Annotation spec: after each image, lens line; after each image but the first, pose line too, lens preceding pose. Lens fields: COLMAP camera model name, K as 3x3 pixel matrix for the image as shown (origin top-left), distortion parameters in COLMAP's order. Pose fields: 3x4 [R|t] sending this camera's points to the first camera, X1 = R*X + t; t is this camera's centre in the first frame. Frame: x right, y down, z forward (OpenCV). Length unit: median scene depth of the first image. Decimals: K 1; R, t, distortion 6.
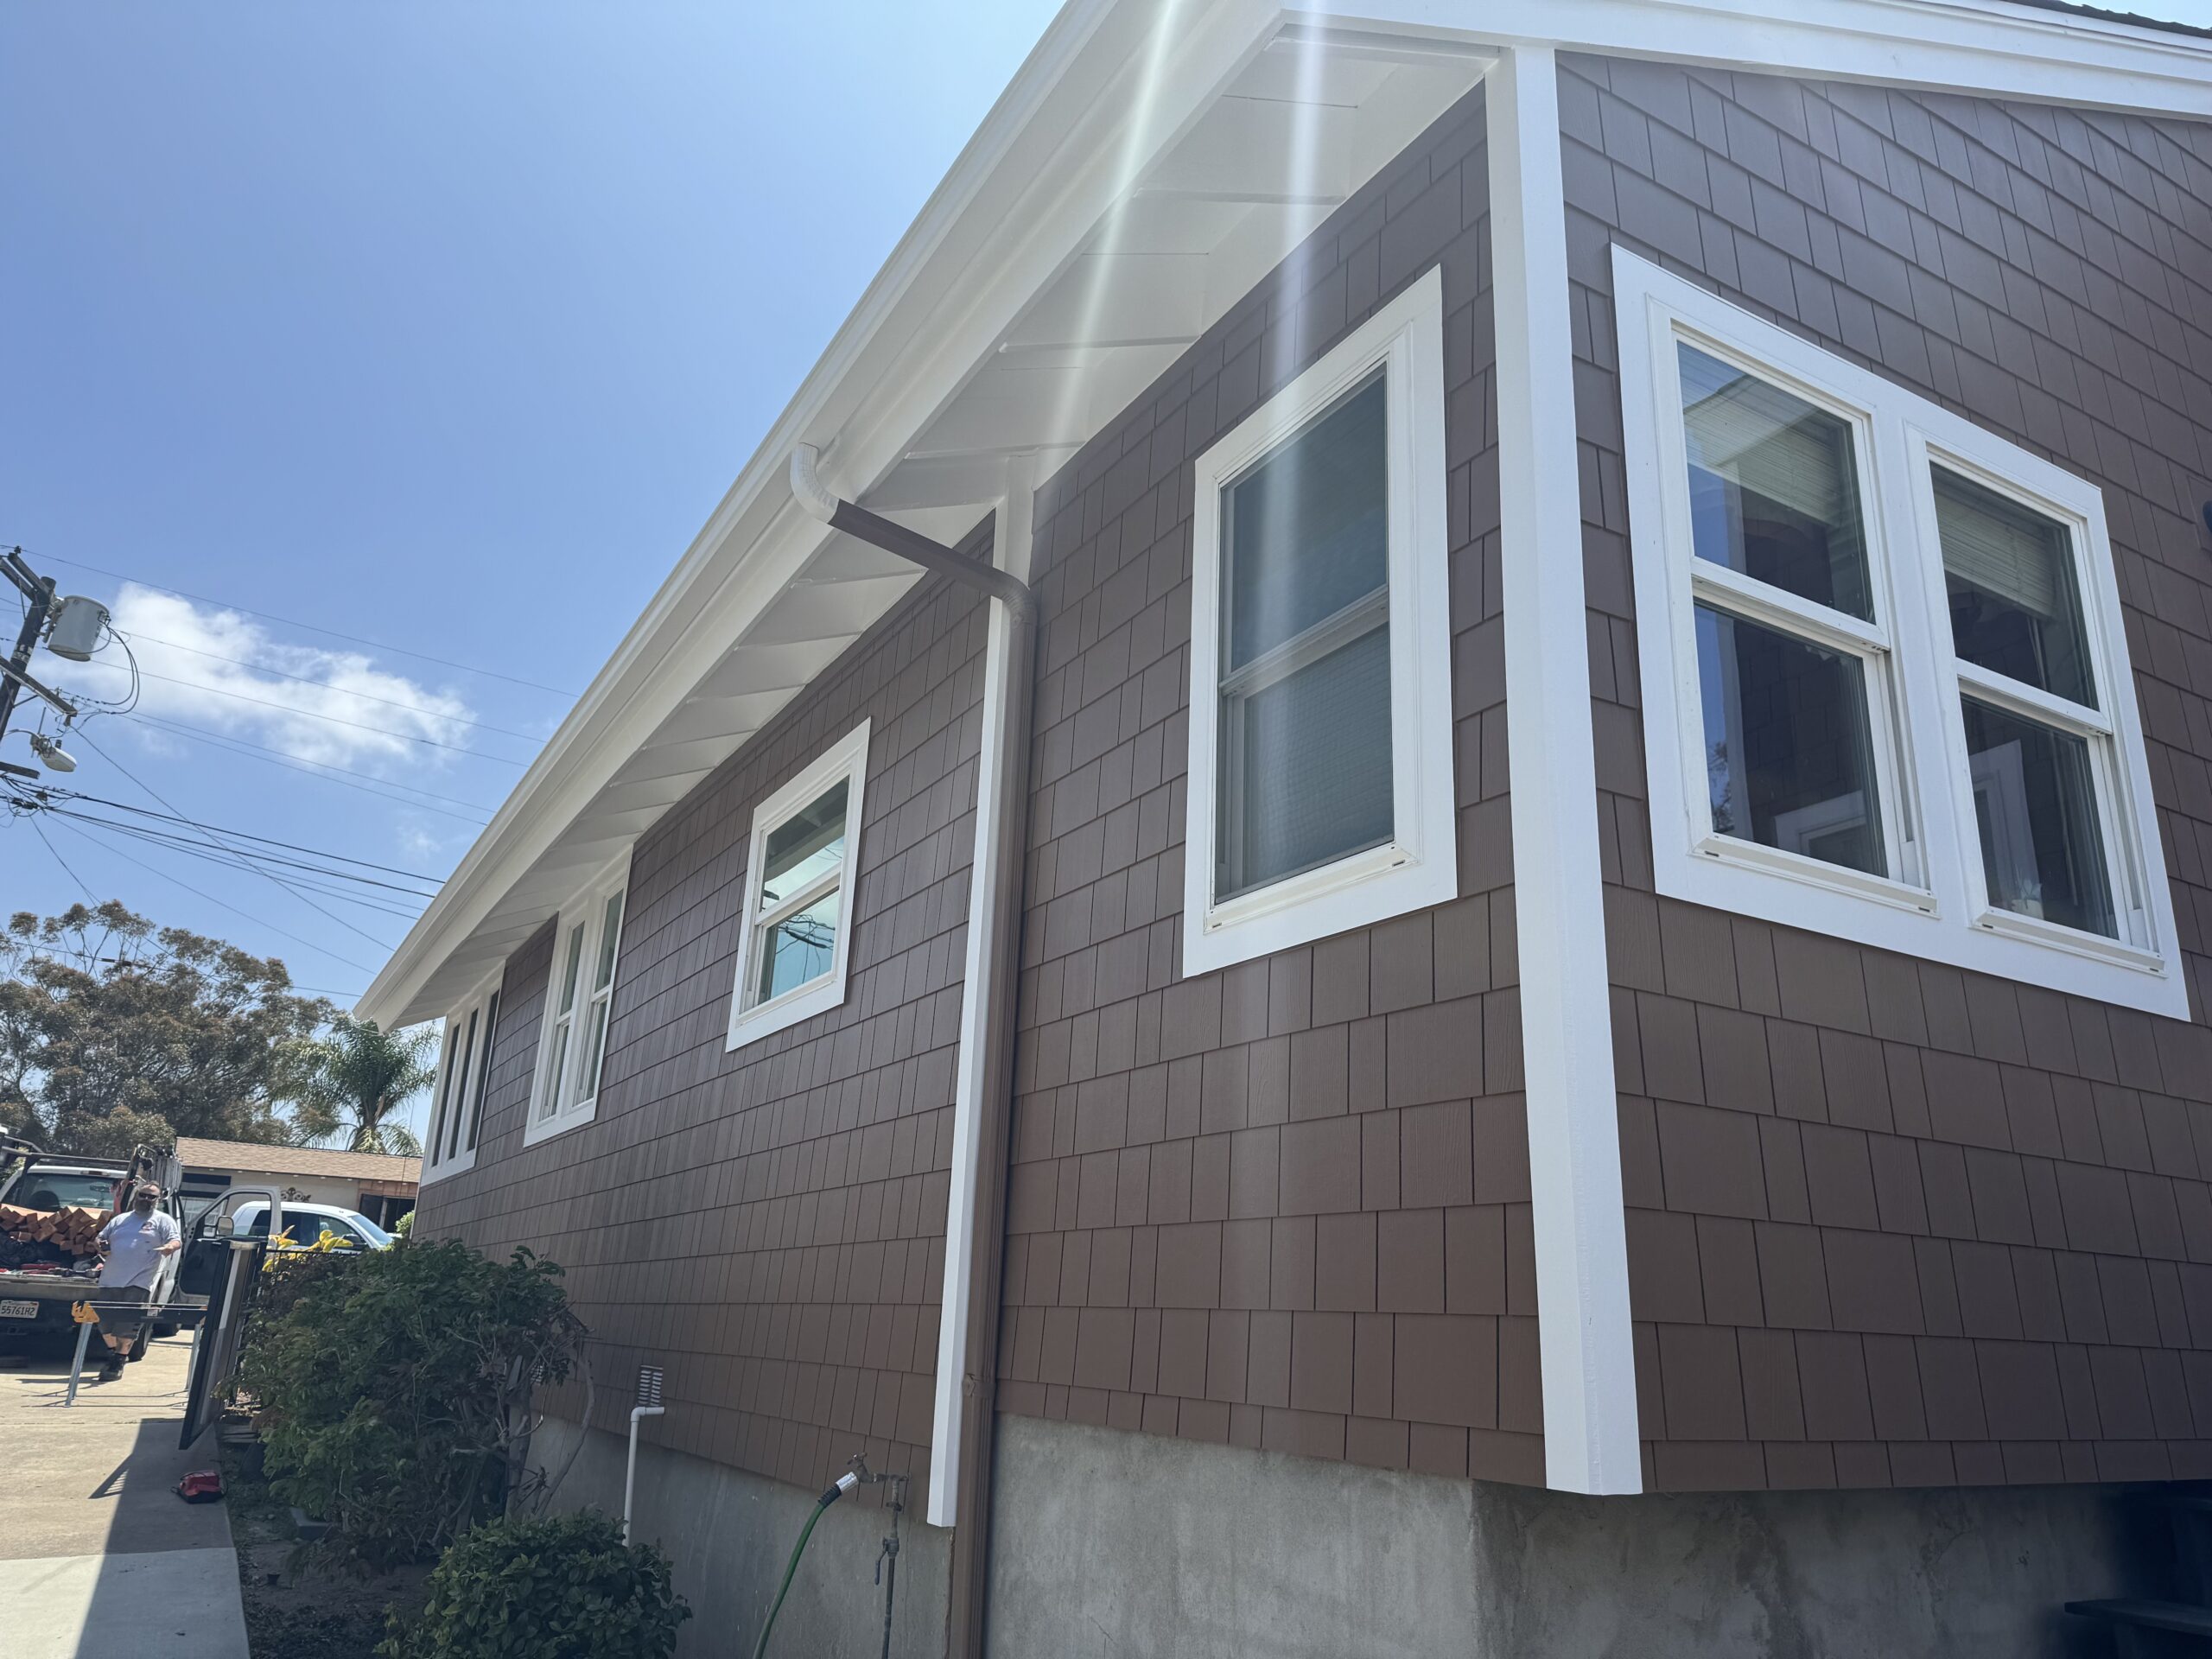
lens RADIAL K [[1577.5, 0, 1109.4], [0, 1577.5, 824.0], [0, 0, 1]] dist [-0.015568, -0.017445]
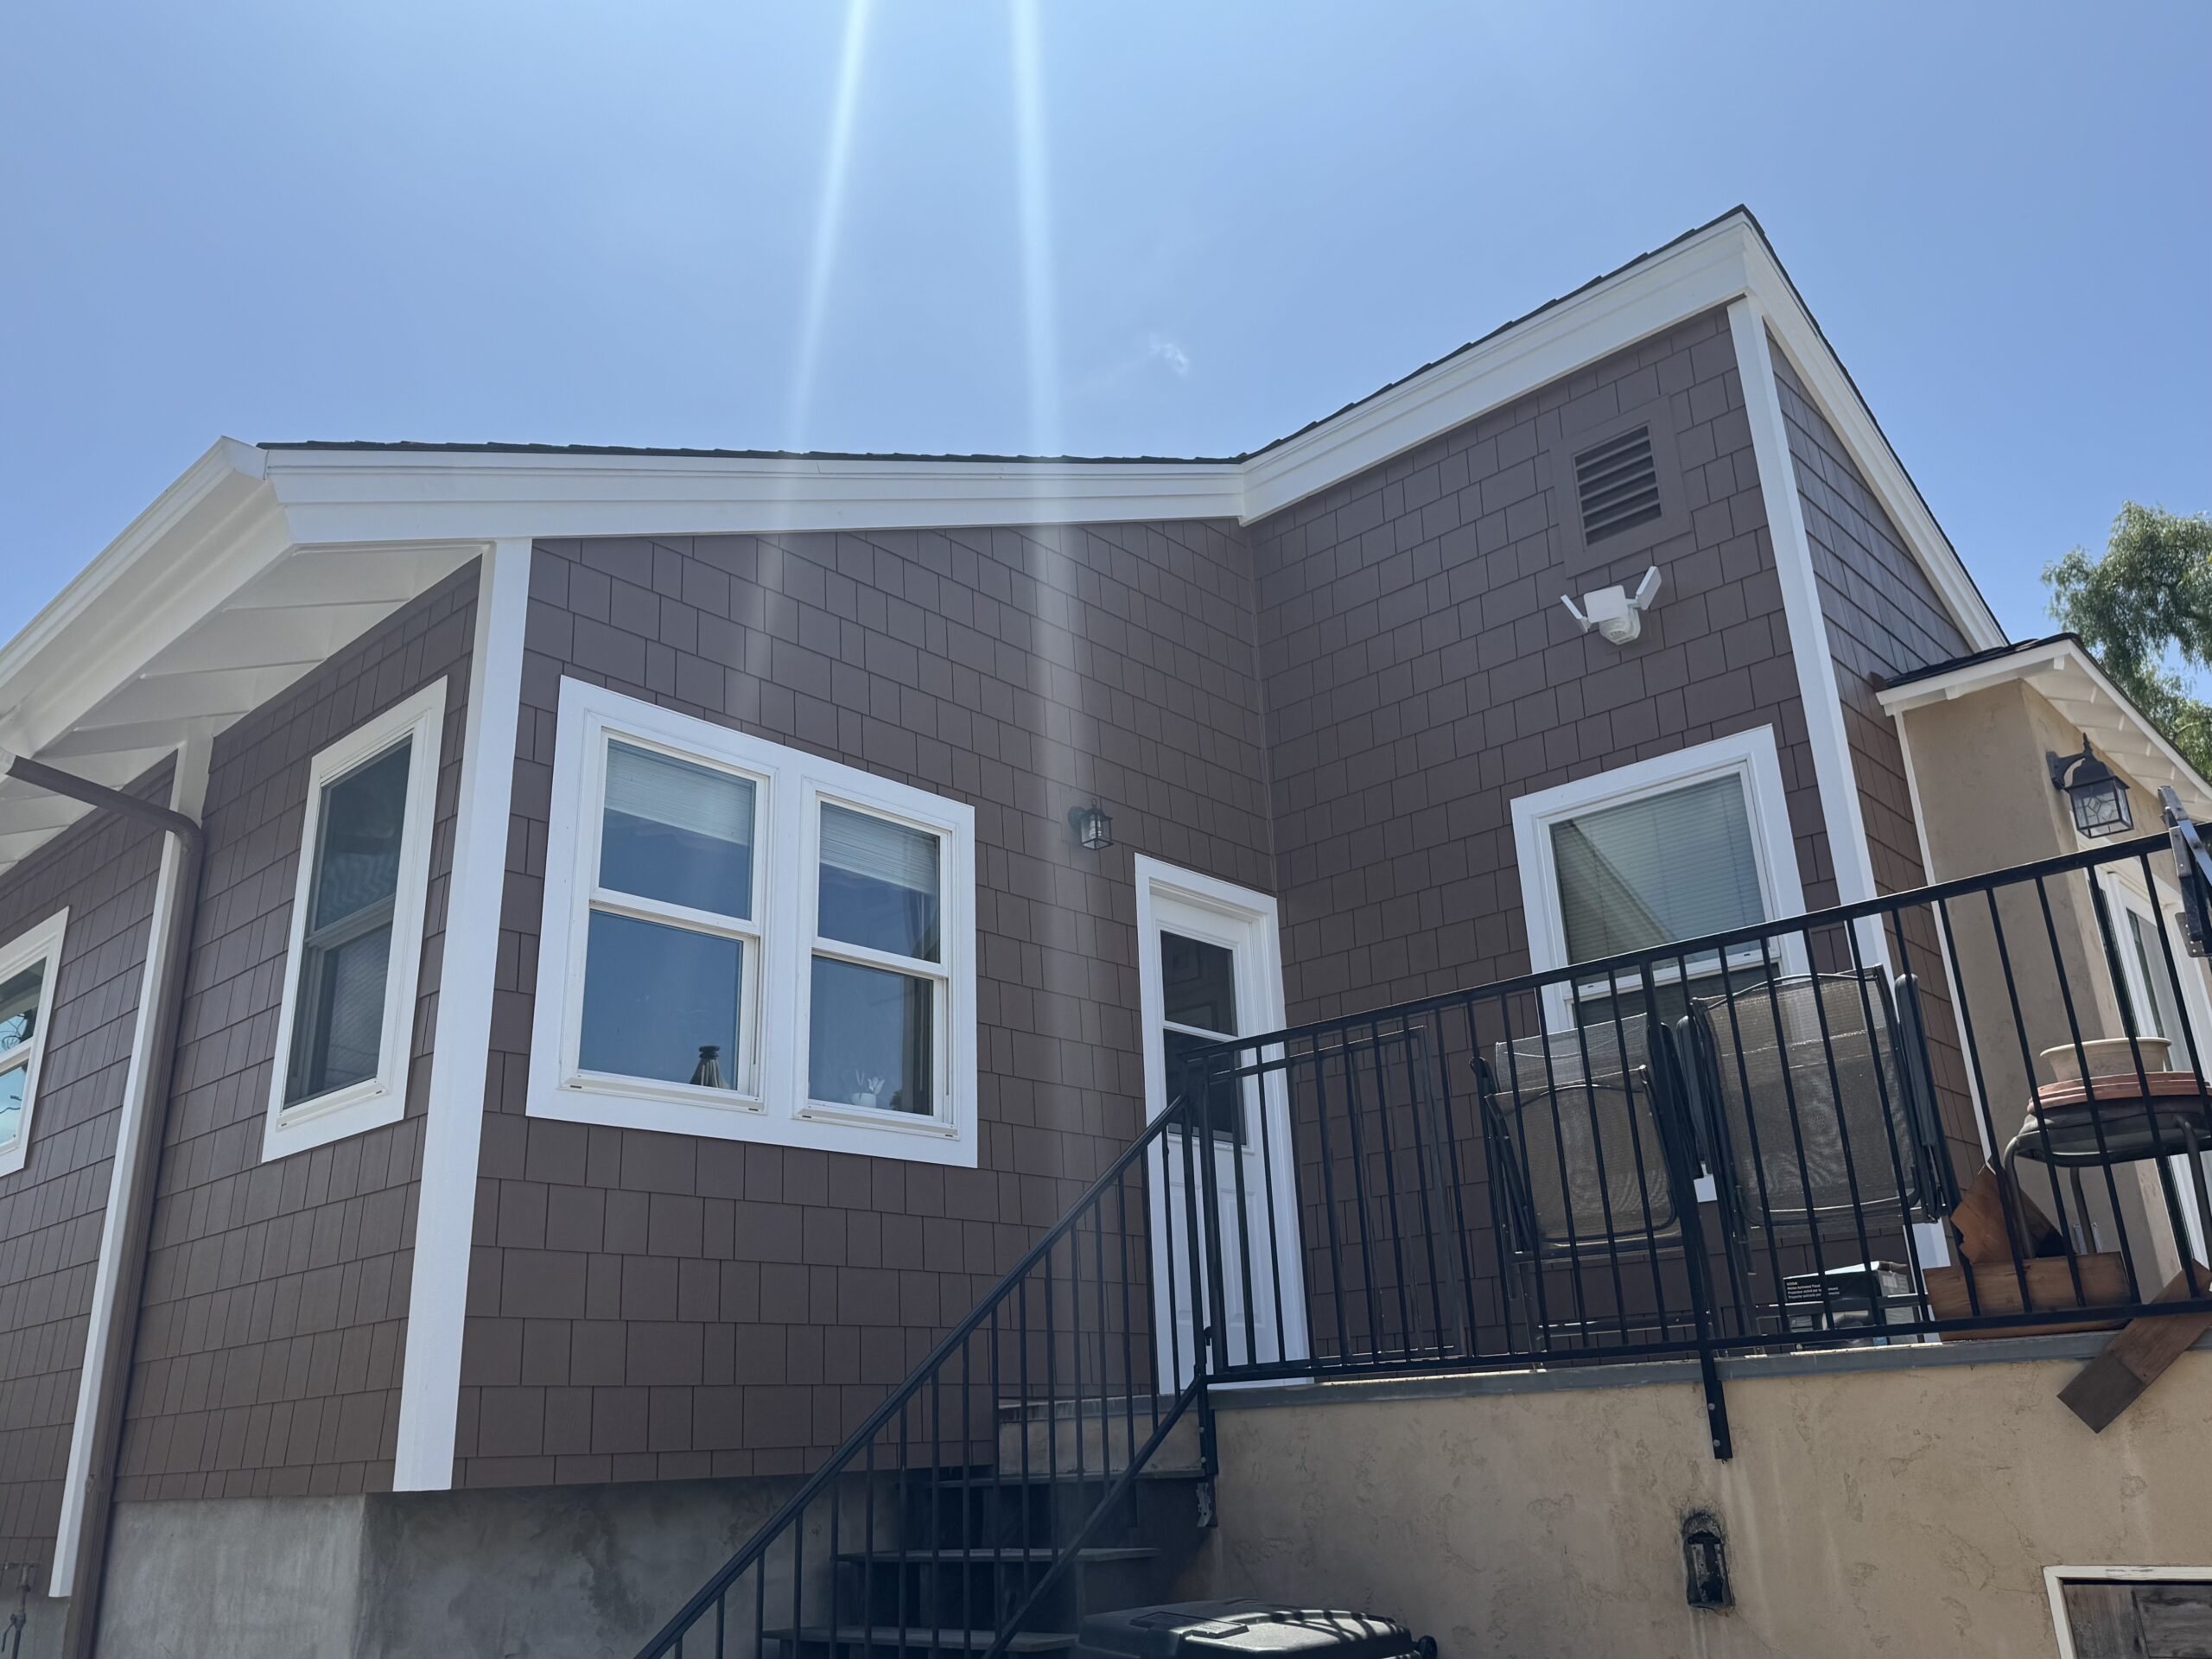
lens RADIAL K [[1752.4, 0, 1104.3], [0, 1752.4, 816.3], [0, 0, 1]] dist [0.017394, -0.037427]
pose [[0.951465, 0.024927, 0.306746, 0.290718], [-0.013729, 0.999160, -0.038608, -0.165589], [-0.307451, 0.032522, 0.951008, -0.734792]]
